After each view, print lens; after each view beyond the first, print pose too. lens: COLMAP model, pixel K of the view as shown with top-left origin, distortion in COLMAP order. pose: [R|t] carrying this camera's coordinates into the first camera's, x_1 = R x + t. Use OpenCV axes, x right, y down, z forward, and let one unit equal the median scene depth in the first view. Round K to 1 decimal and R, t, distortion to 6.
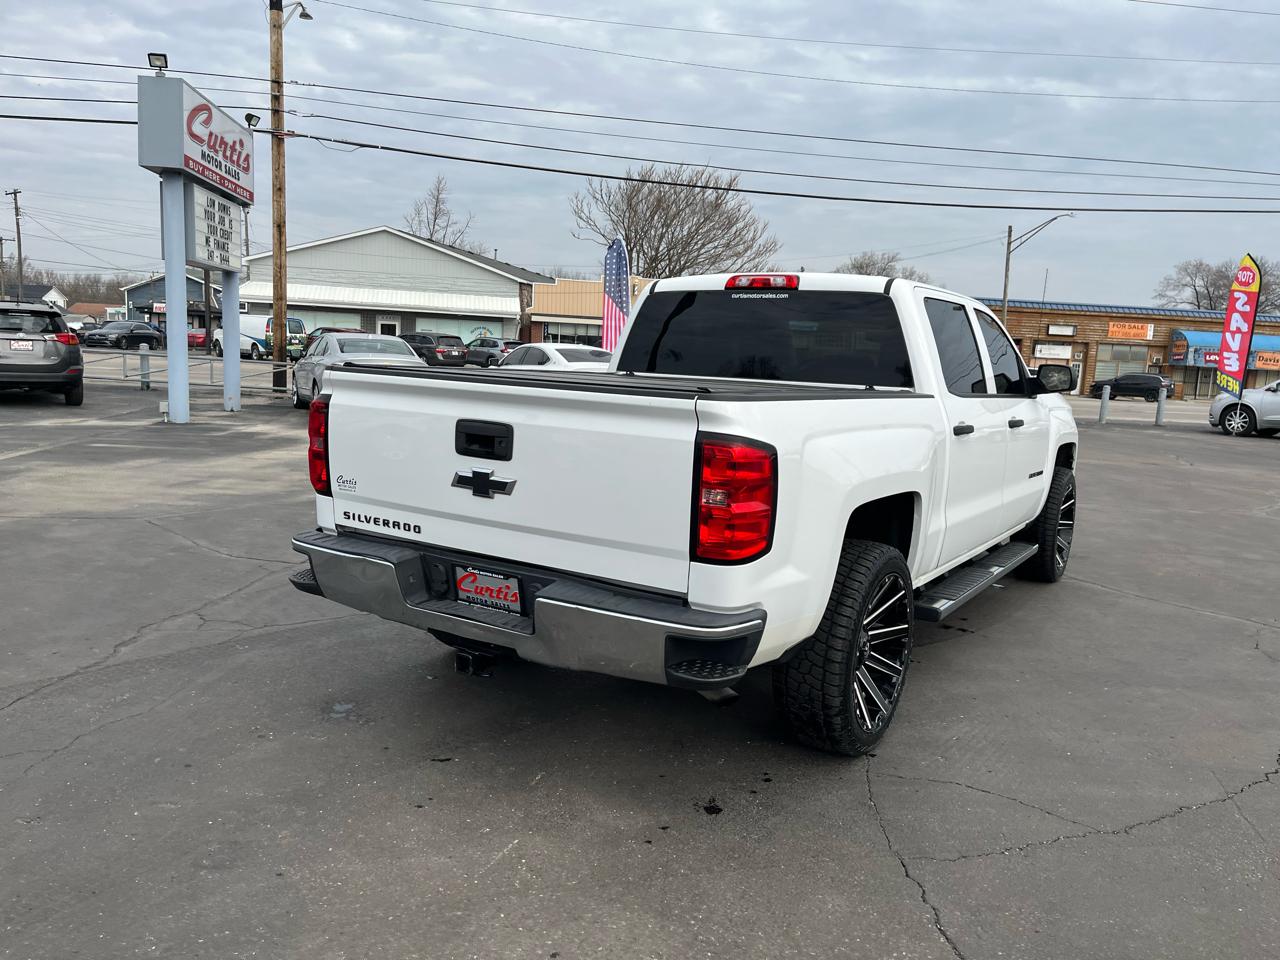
lens RADIAL K [[970.8, 0, 652.9], [0, 970.8, 486.3], [0, 0, 1]] dist [0.071849, -0.090371]
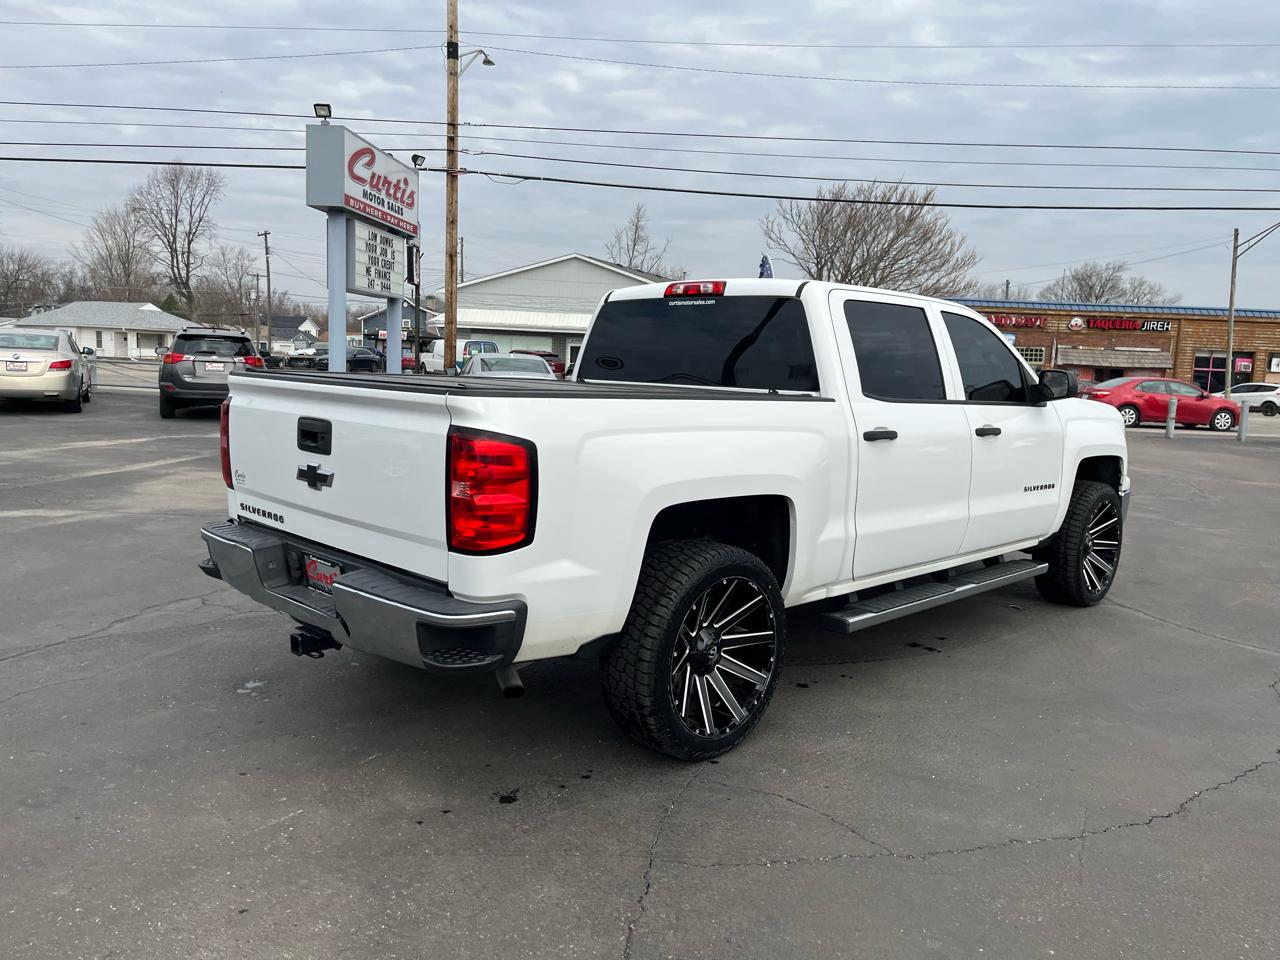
lens RADIAL K [[970.8, 0, 654.4], [0, 970.8, 468.4], [0, 0, 1]] dist [0.071849, -0.090371]
pose [[0.978387, 0.012495, -0.206404, 0.283373], [-0.020387, 0.999138, -0.036152, 0.013453], [0.205774, 0.039578, 0.977799, 0.013324]]
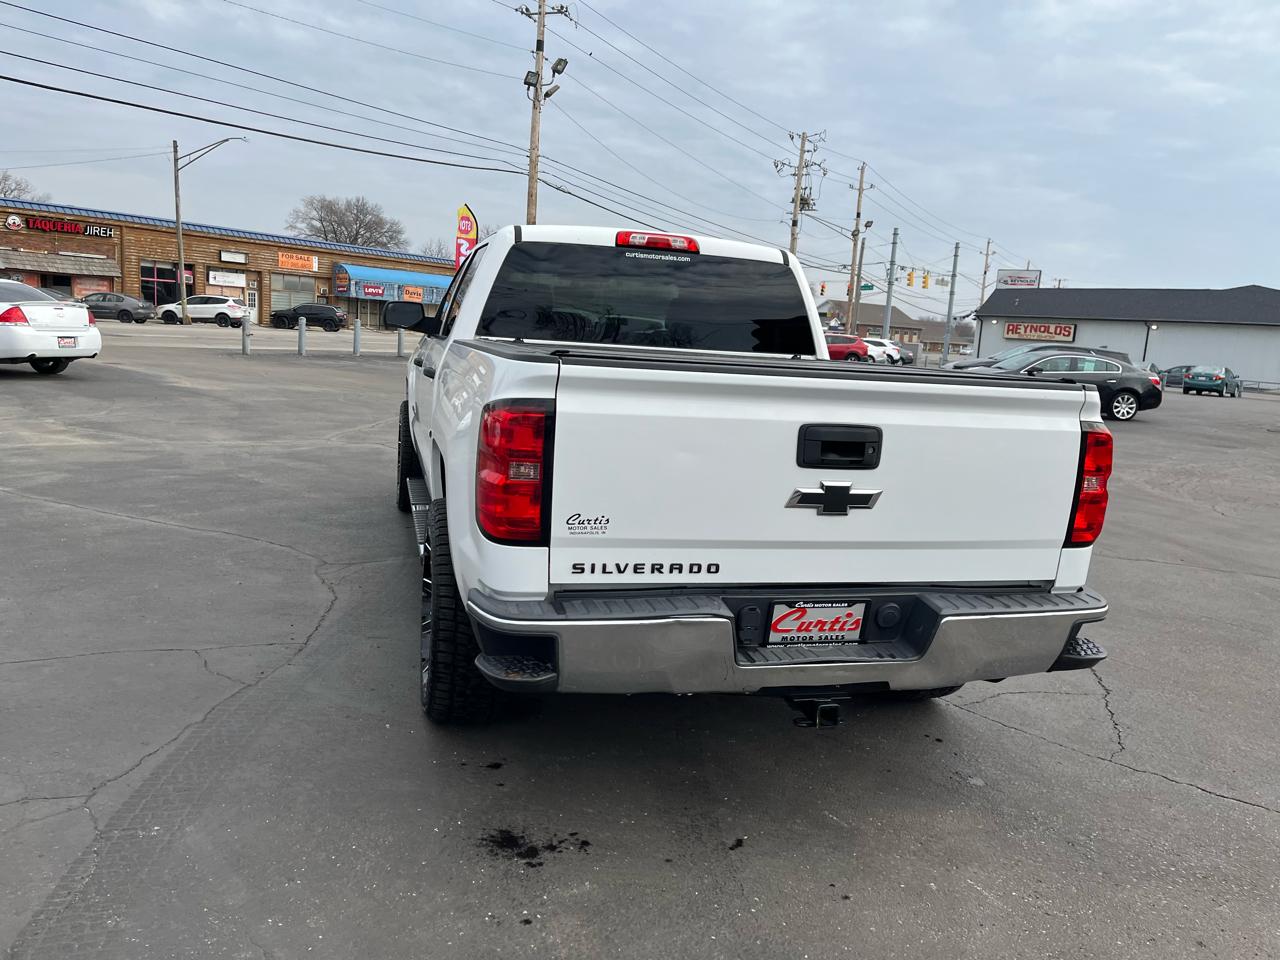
lens RADIAL K [[970.8, 0, 651.8], [0, 970.8, 477.0], [0, 0, 1]] dist [0.071849, -0.090371]
pose [[0.667888, -0.117740, 0.734889, -0.606605], [0.069856, 0.992966, 0.095600, -0.076605], [-0.740976, -0.012514, 0.671415, 0.379296]]
